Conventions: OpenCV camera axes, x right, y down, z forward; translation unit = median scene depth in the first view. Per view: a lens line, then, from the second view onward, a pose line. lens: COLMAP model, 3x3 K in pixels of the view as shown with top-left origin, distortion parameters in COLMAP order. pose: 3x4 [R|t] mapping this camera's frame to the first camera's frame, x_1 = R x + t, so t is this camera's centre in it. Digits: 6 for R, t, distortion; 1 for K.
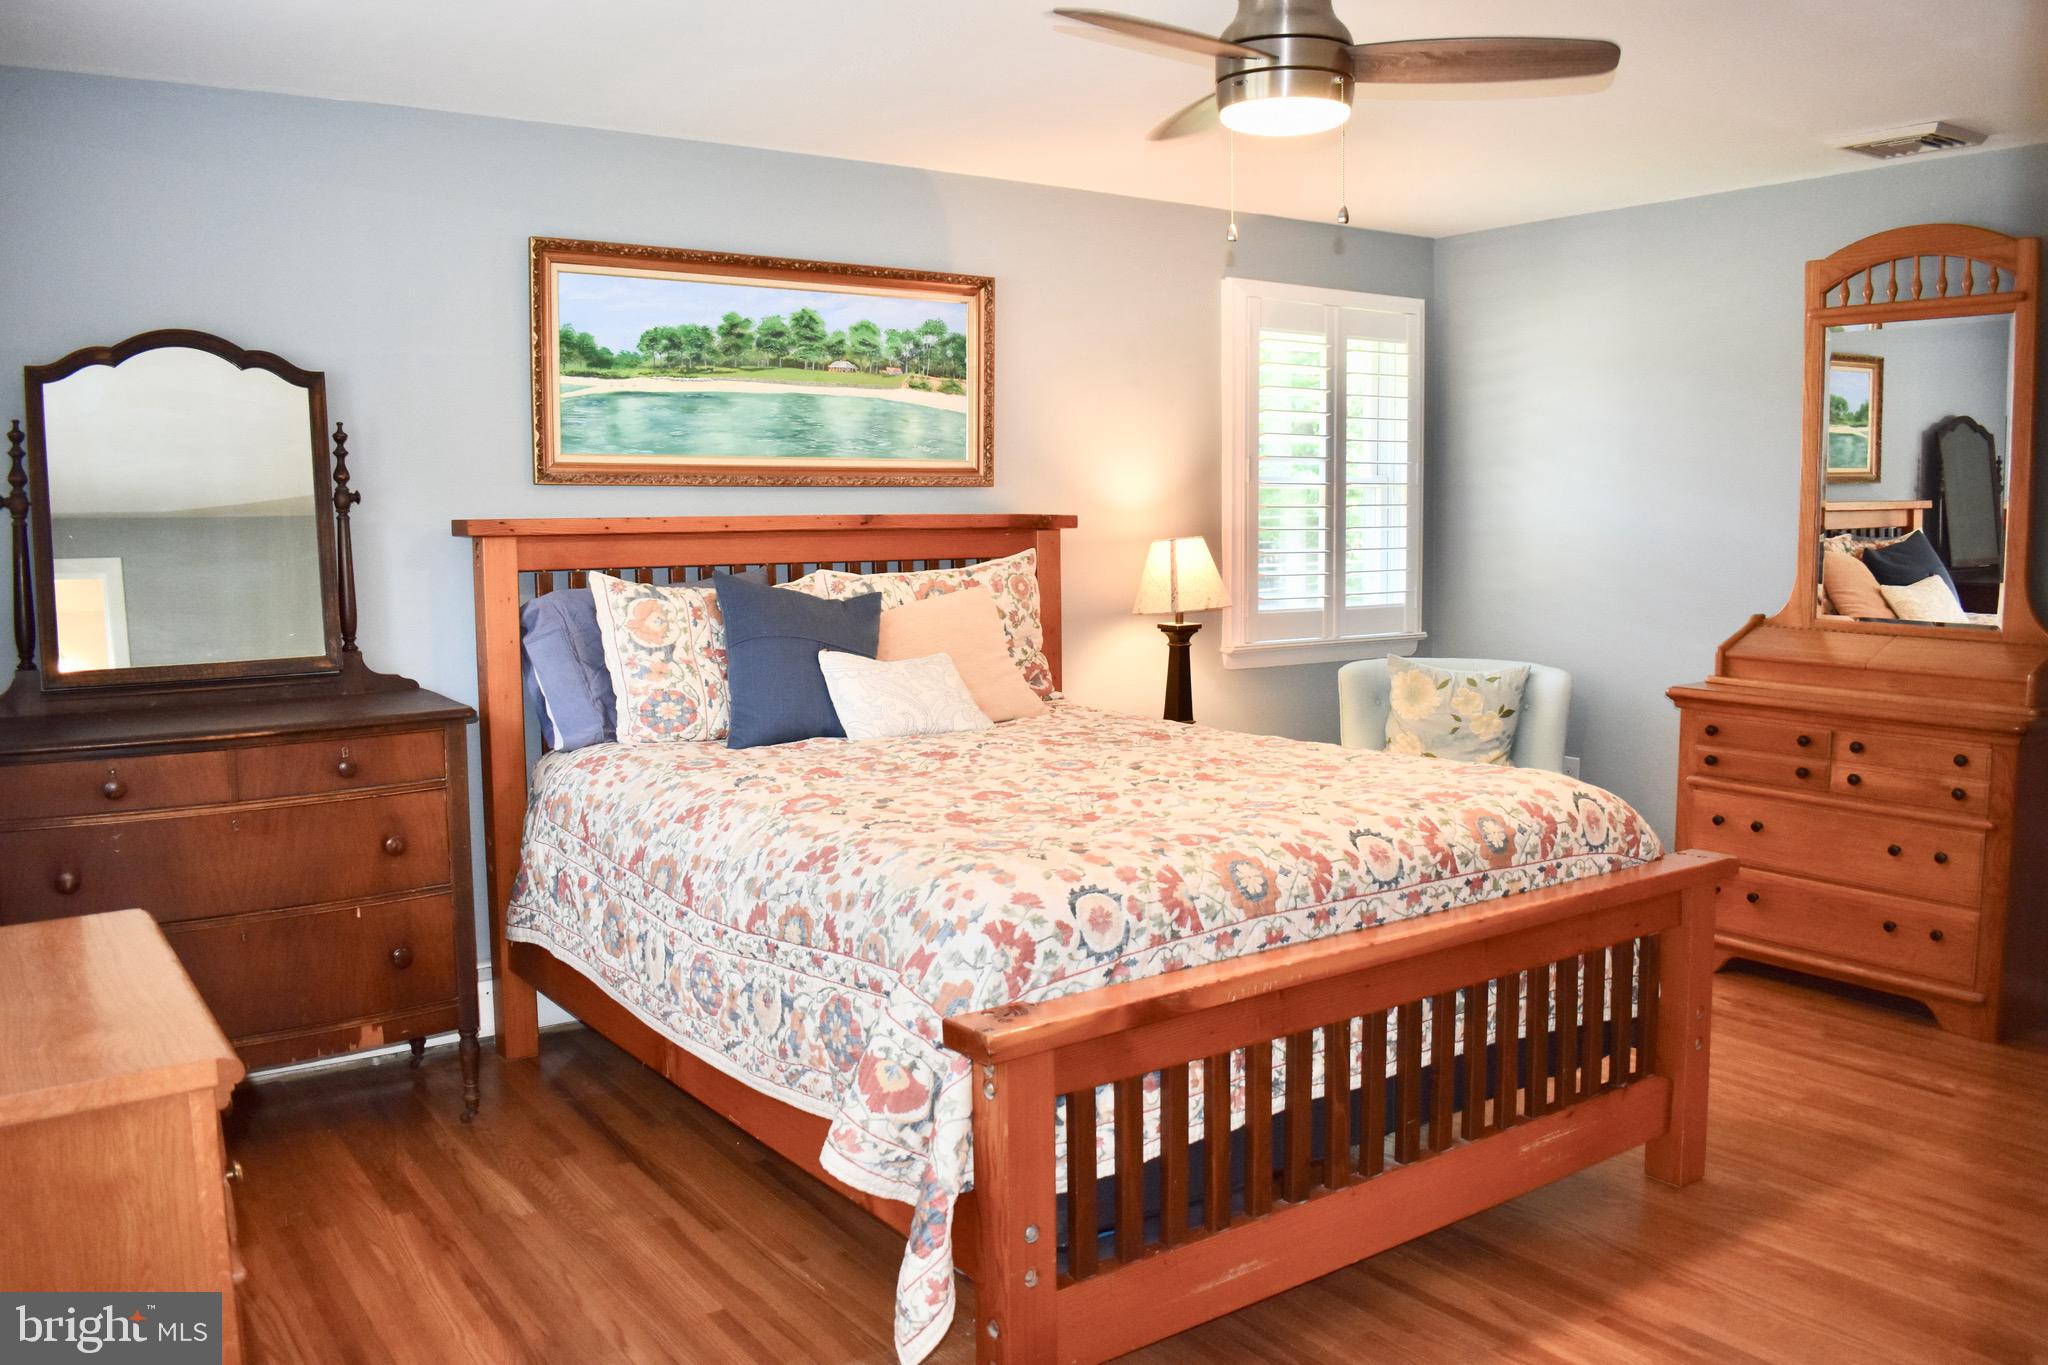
lens RADIAL K [[1655.9, 0, 1030.1], [0, 1655.9, 667.9], [0, 0, 1]] dist [-0.096173, 0.019079]
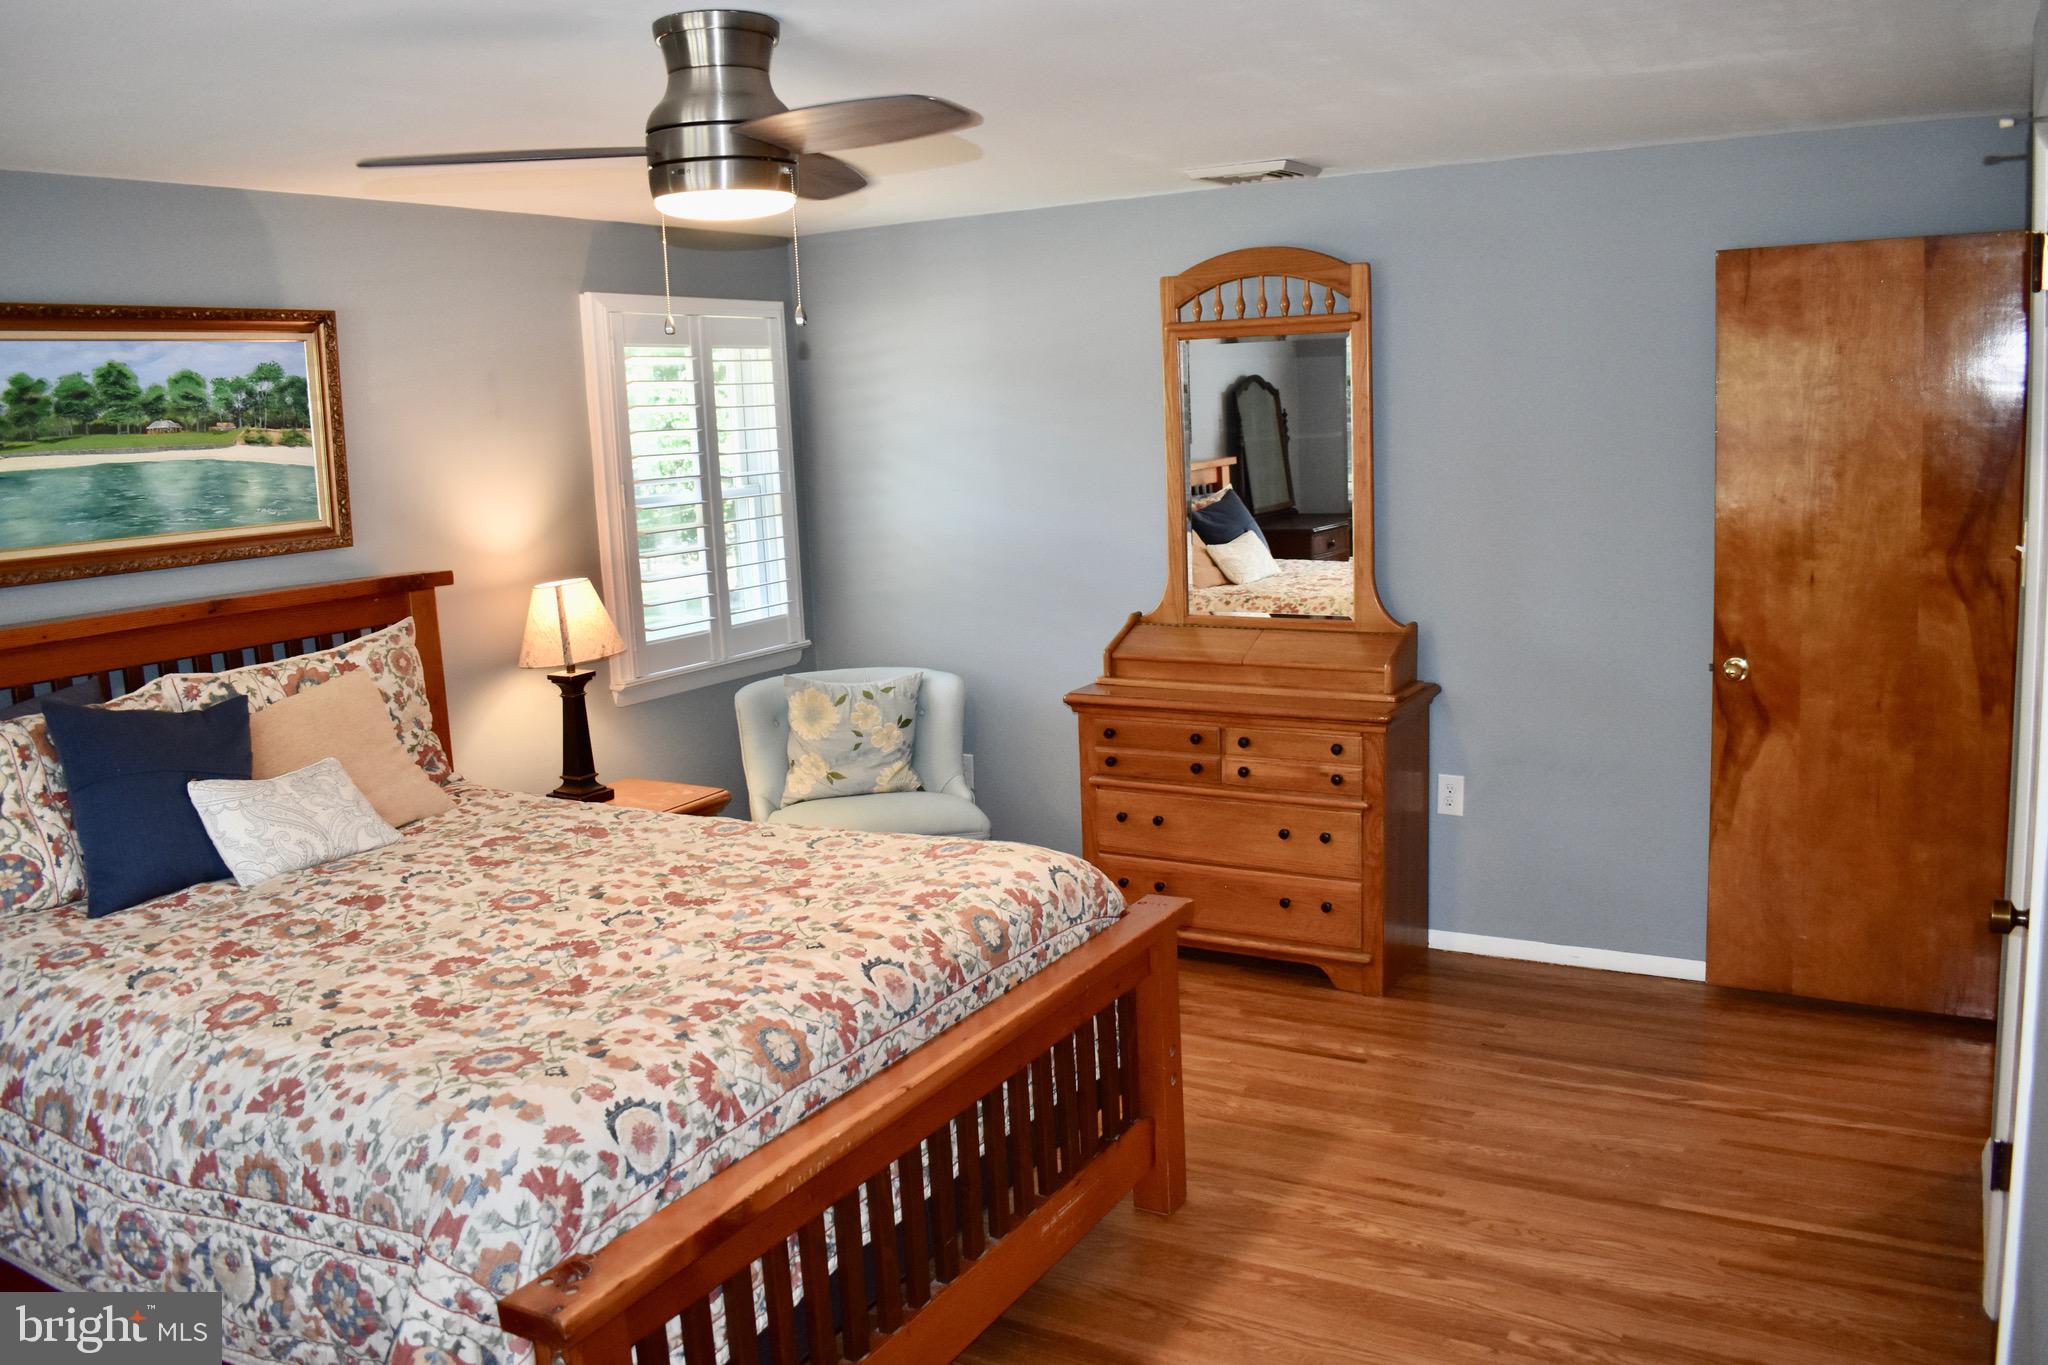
lens RADIAL K [[1655.9, 0, 1030.1], [0, 1655.9, 667.9], [0, 0, 1]] dist [-0.096173, 0.019079]
pose [[0.909079, -0.097891, 0.404961, -0.064973], [0.076948, 0.994733, 0.067718, -0.094338], [-0.409457, -0.030400, 0.911823, 0.061731]]
